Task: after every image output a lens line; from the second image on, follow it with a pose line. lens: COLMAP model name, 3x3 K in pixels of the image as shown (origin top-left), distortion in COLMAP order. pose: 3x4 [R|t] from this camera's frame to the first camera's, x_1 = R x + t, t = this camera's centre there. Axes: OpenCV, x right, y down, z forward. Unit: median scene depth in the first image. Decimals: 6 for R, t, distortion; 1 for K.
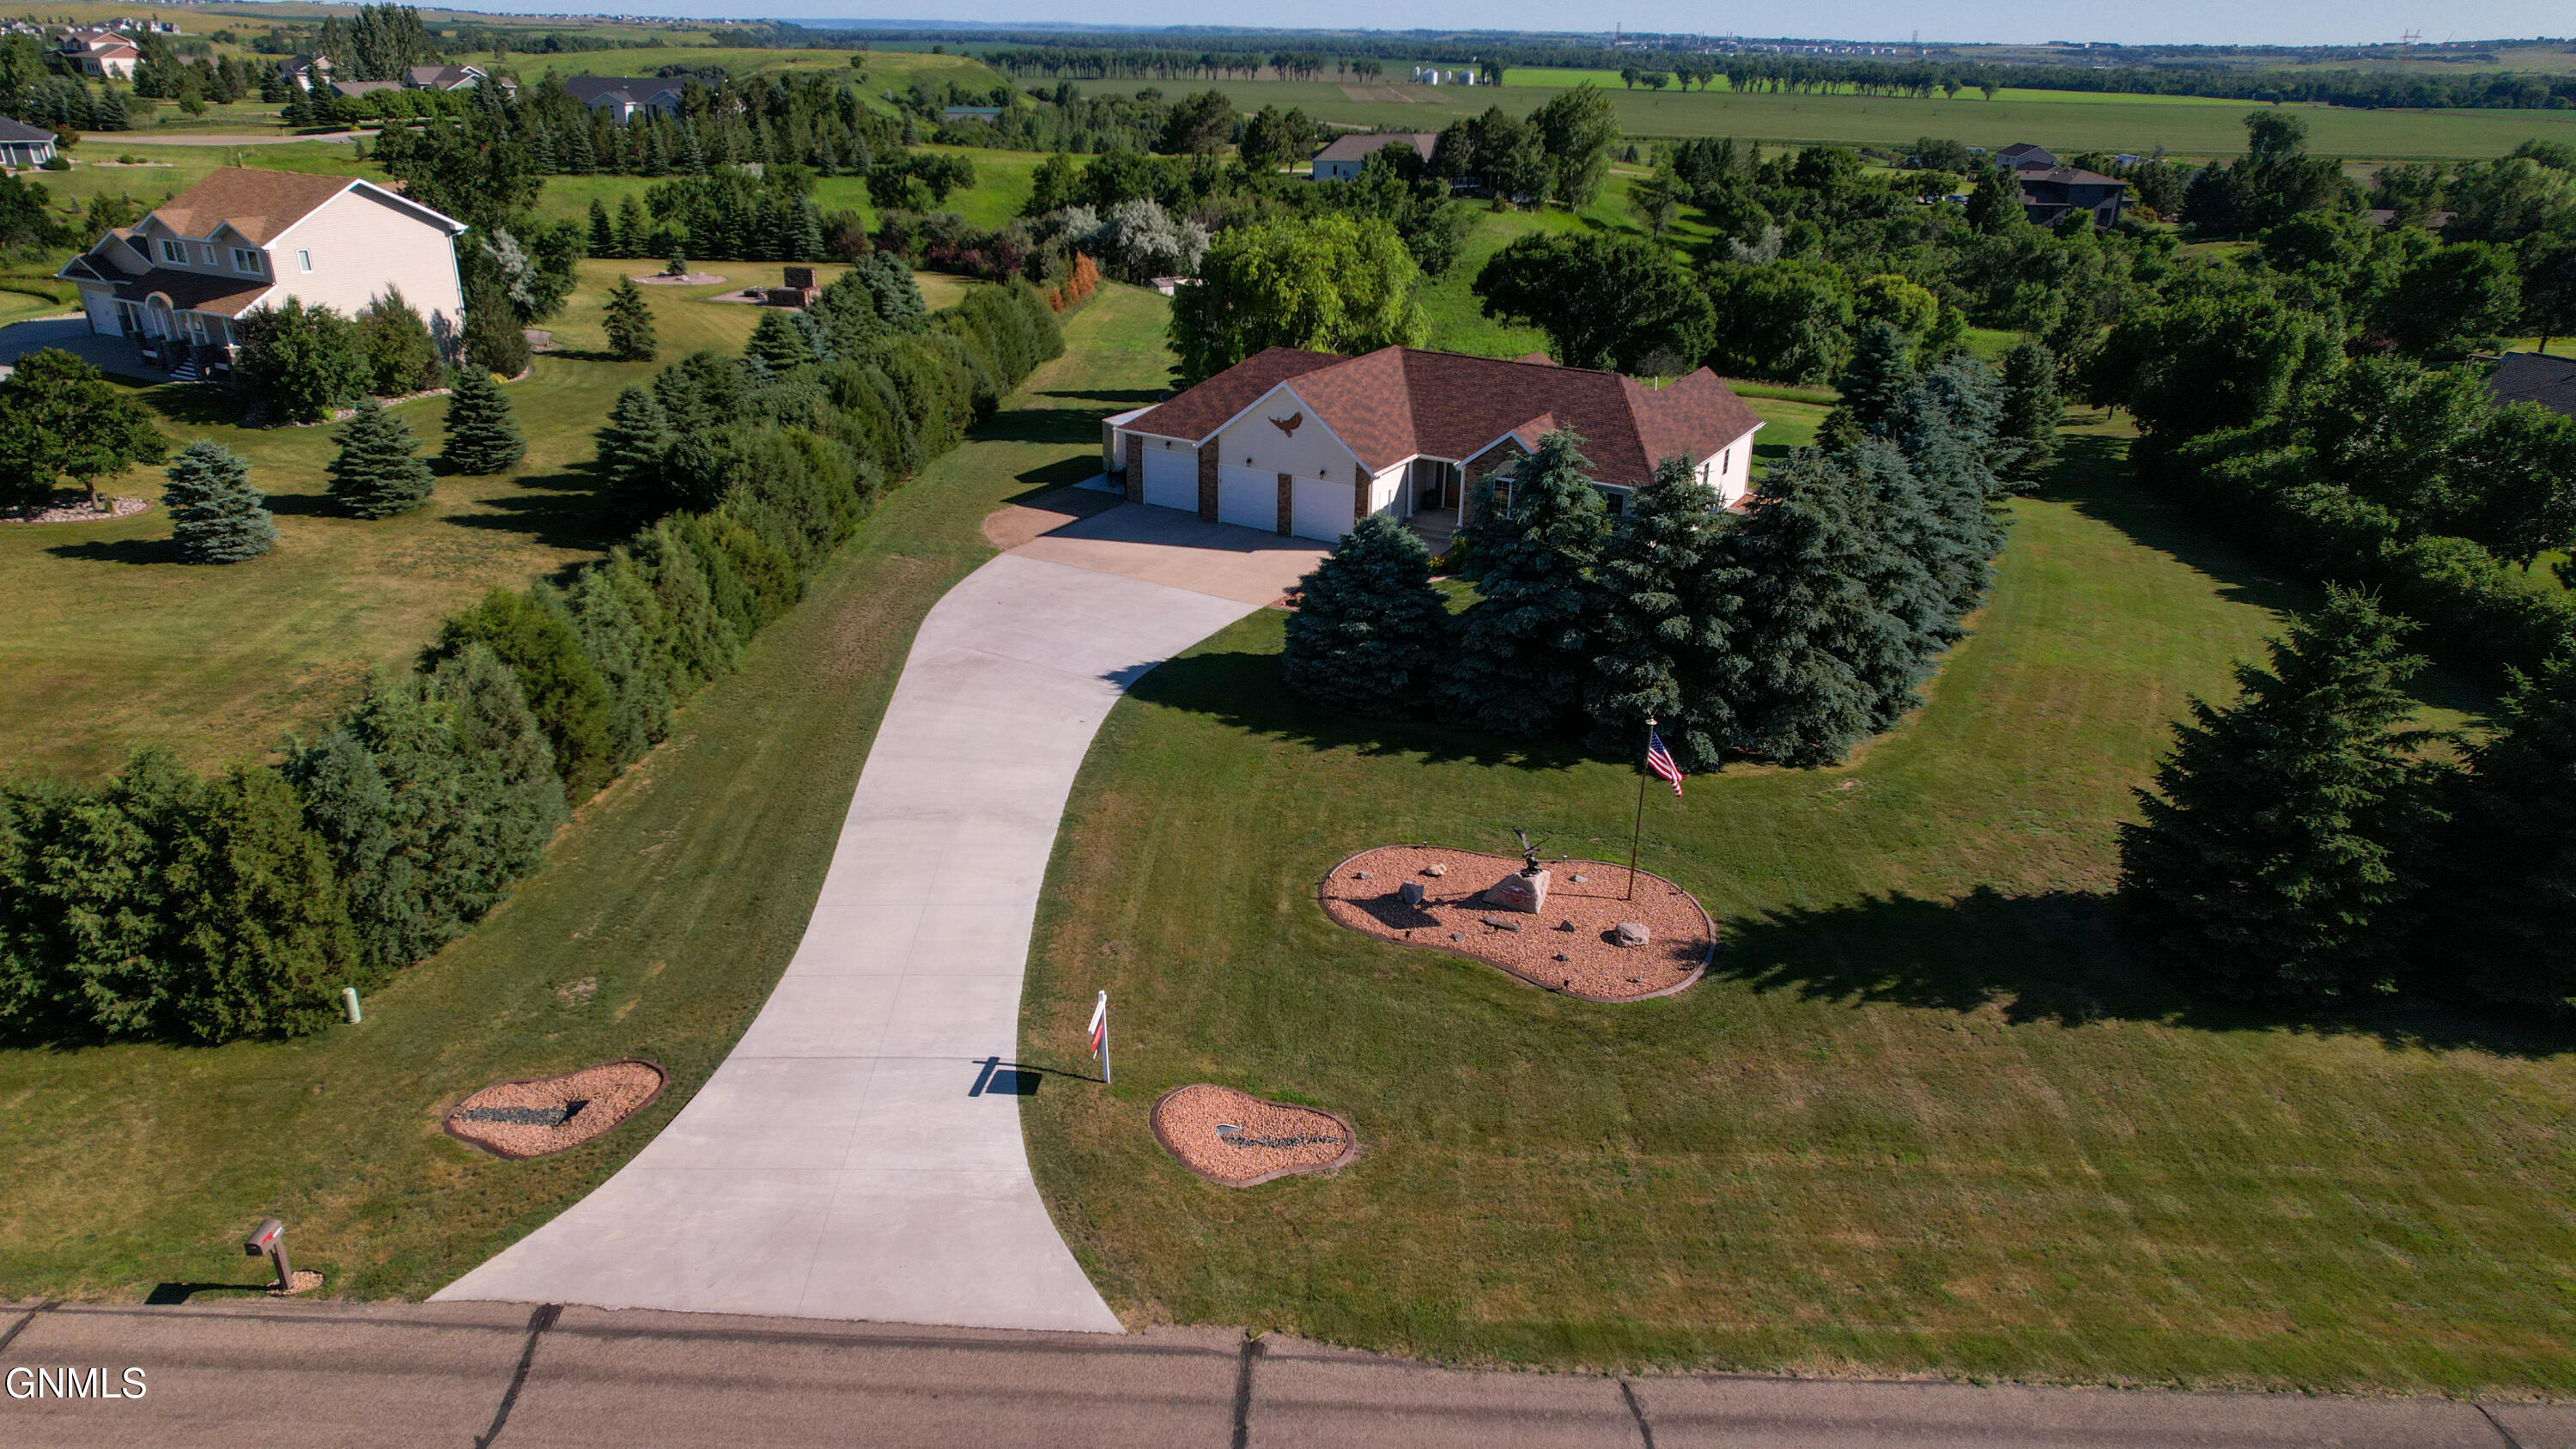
lens RADIAL K [[1643.6, 0, 1283.0], [0, 1643.6, 741.3], [0, 0, 1]] dist [-0.085355, 0.081257]
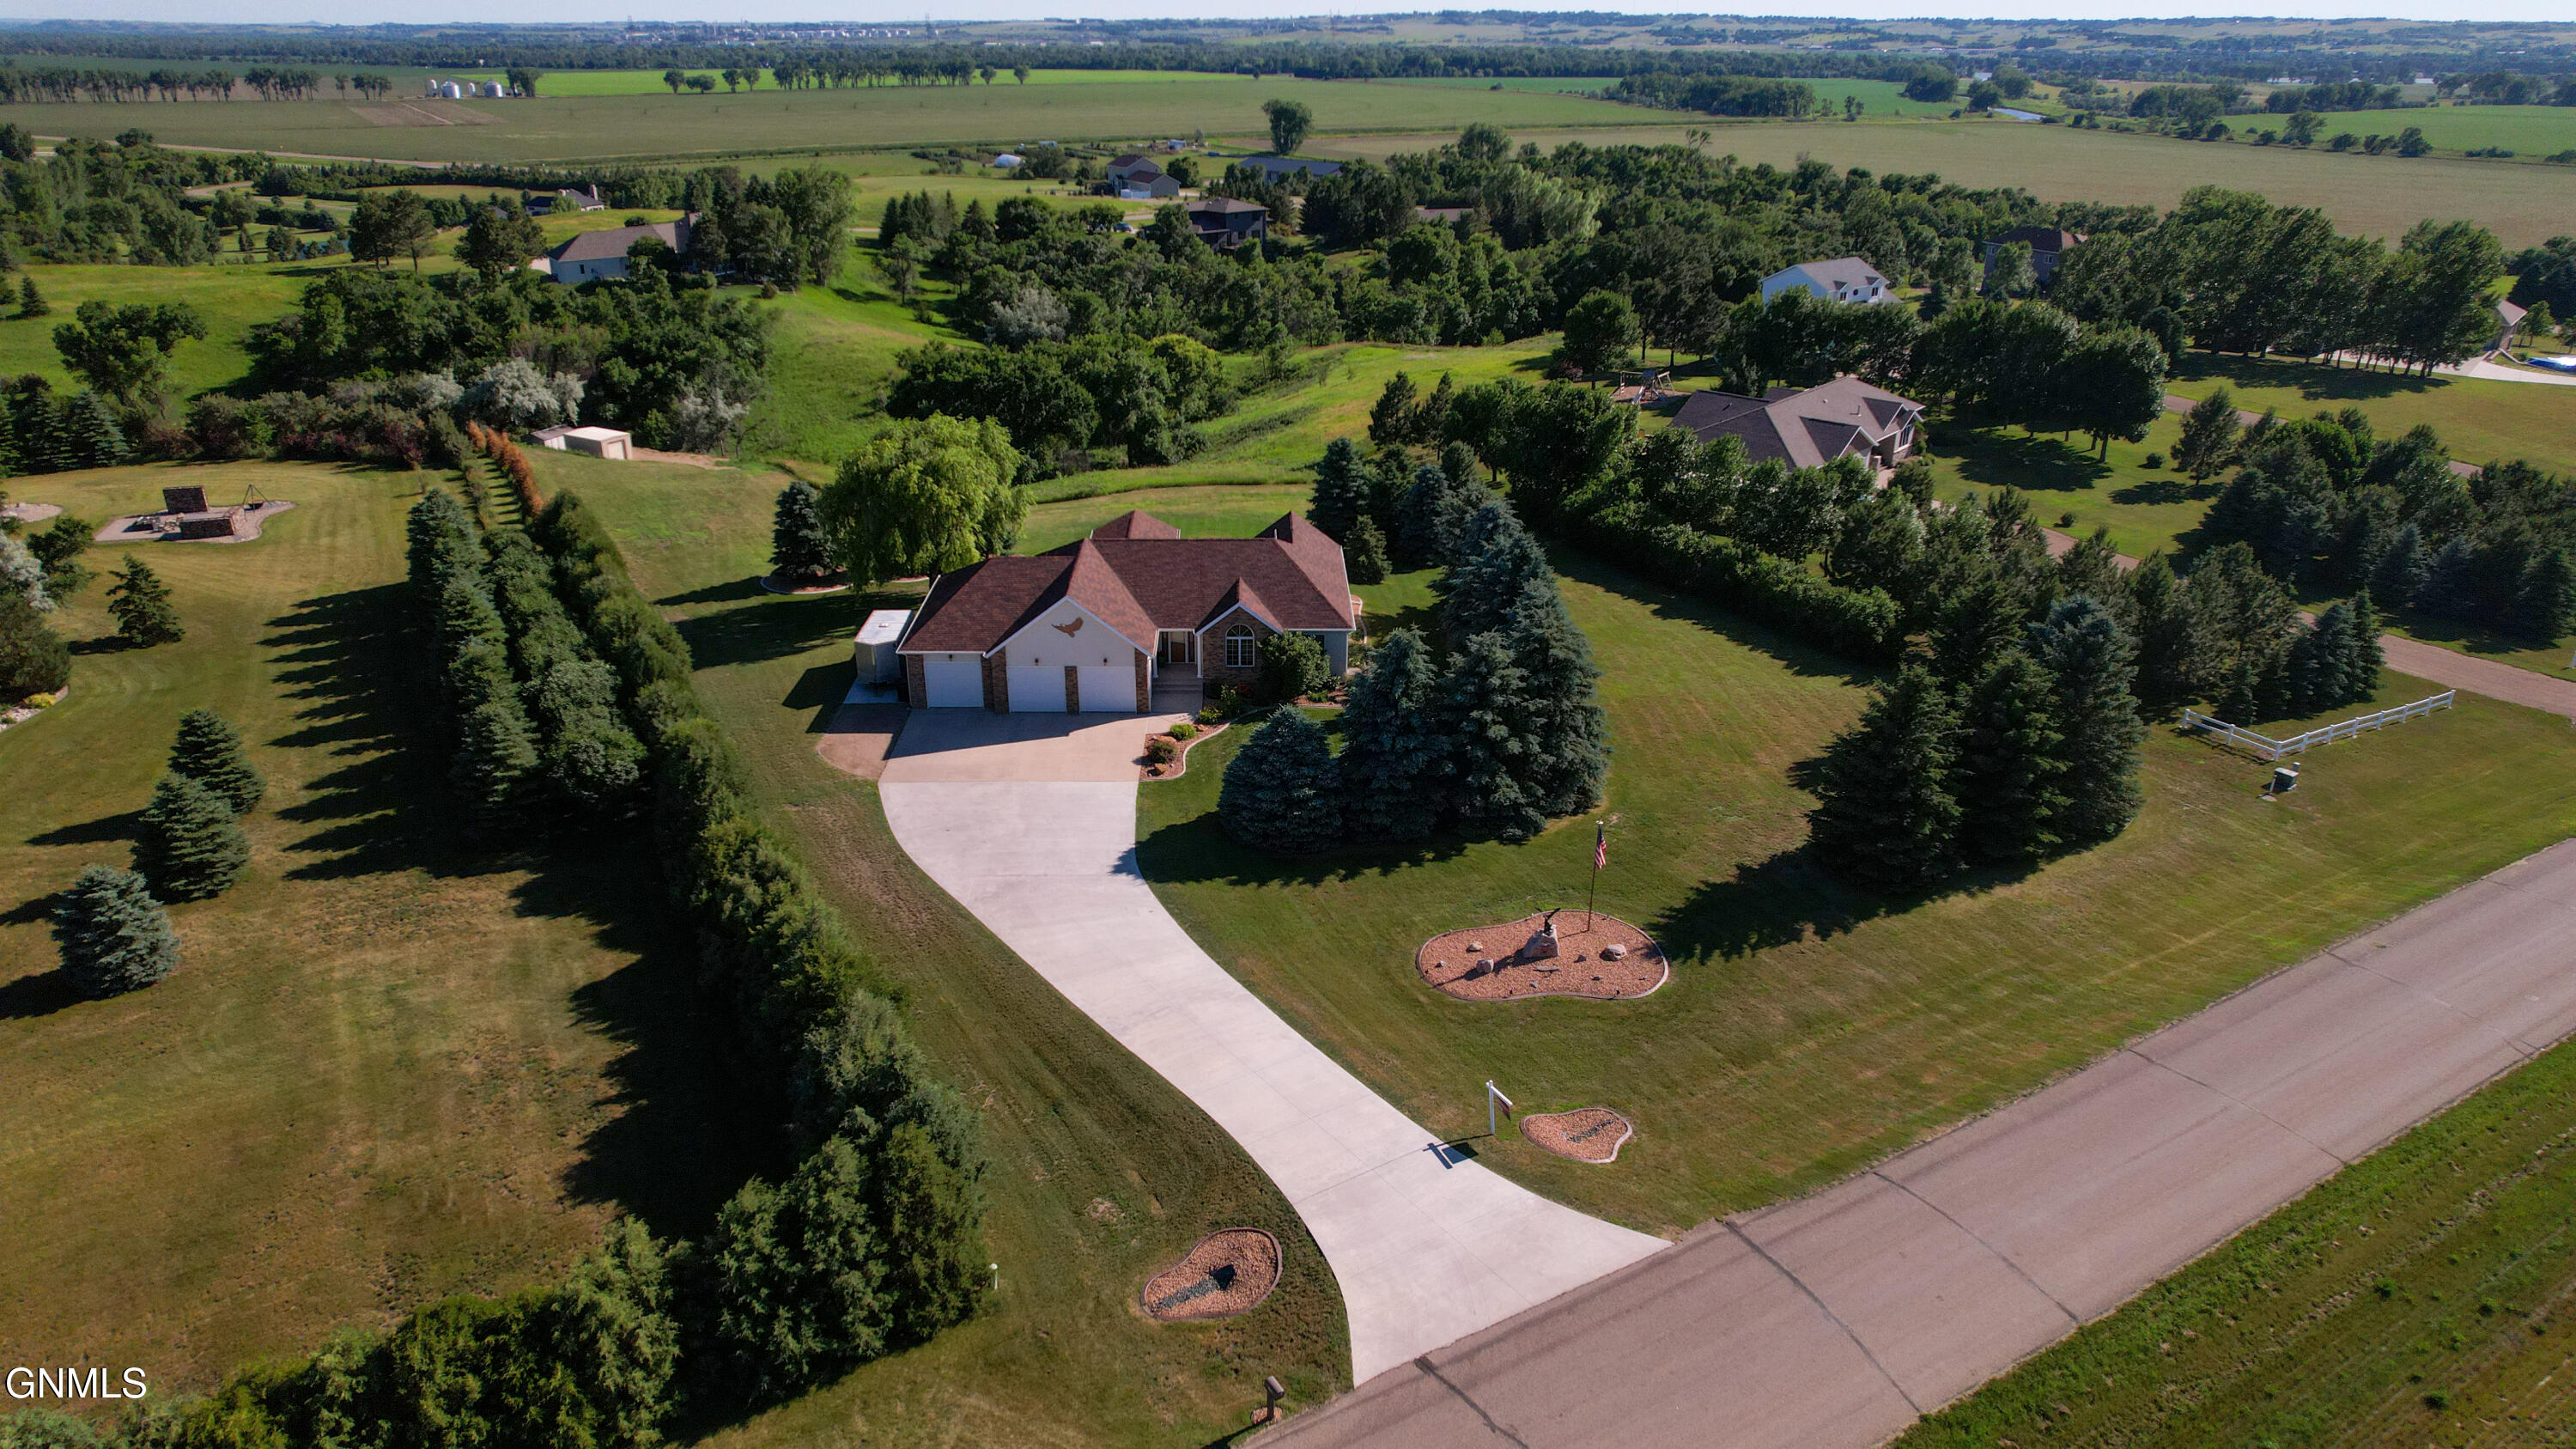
lens RADIAL K [[1643.6, 0, 1283.0], [0, 1643.6, 741.3], [0, 0, 1]] dist [-0.085355, 0.081257]
pose [[0.852965, -0.223055, 0.471908, -0.259790], [0.218533, 0.973648, 0.065217, -0.086936], [-0.474019, 0.047500, 0.879232, -0.092710]]
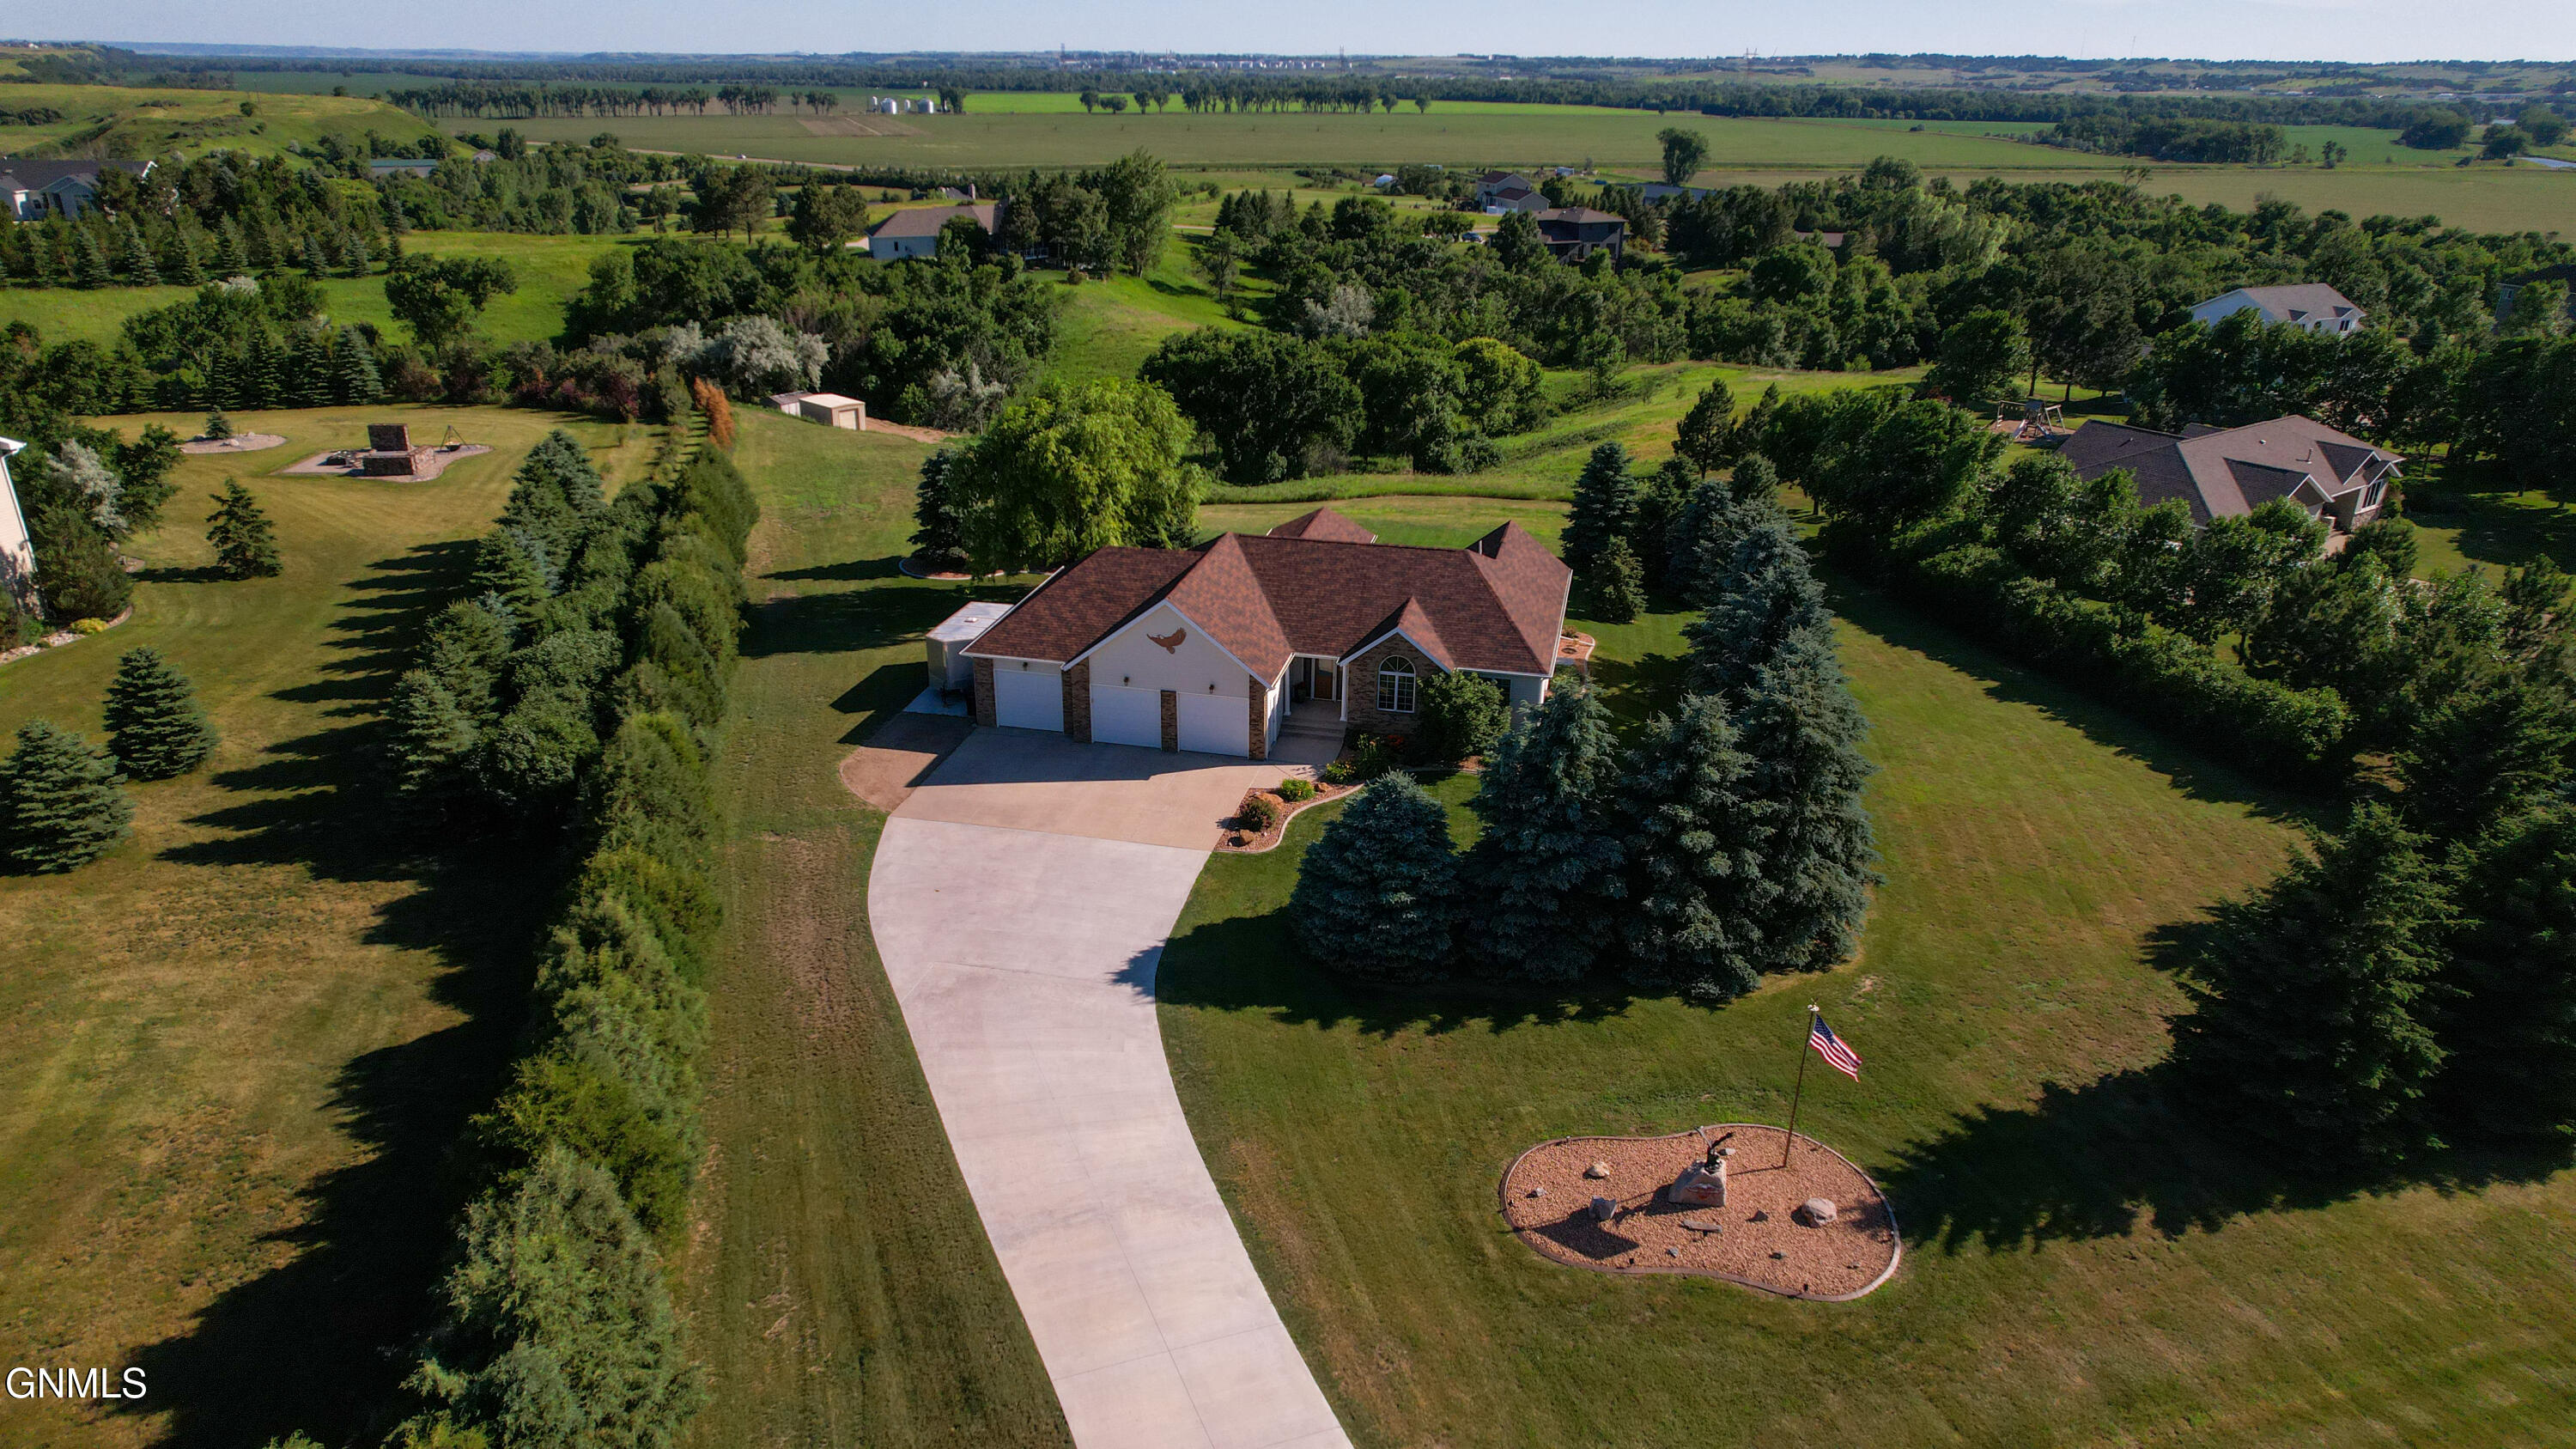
lens RADIAL K [[1643.6, 0, 1283.0], [0, 1643.6, 741.3], [0, 0, 1]] dist [-0.085355, 0.081257]
pose [[0.950698, -0.125449, 0.283612, -0.119287], [0.128346, 0.991694, 0.008420, -0.075366], [-0.282312, 0.028396, 0.958902, 0.034234]]
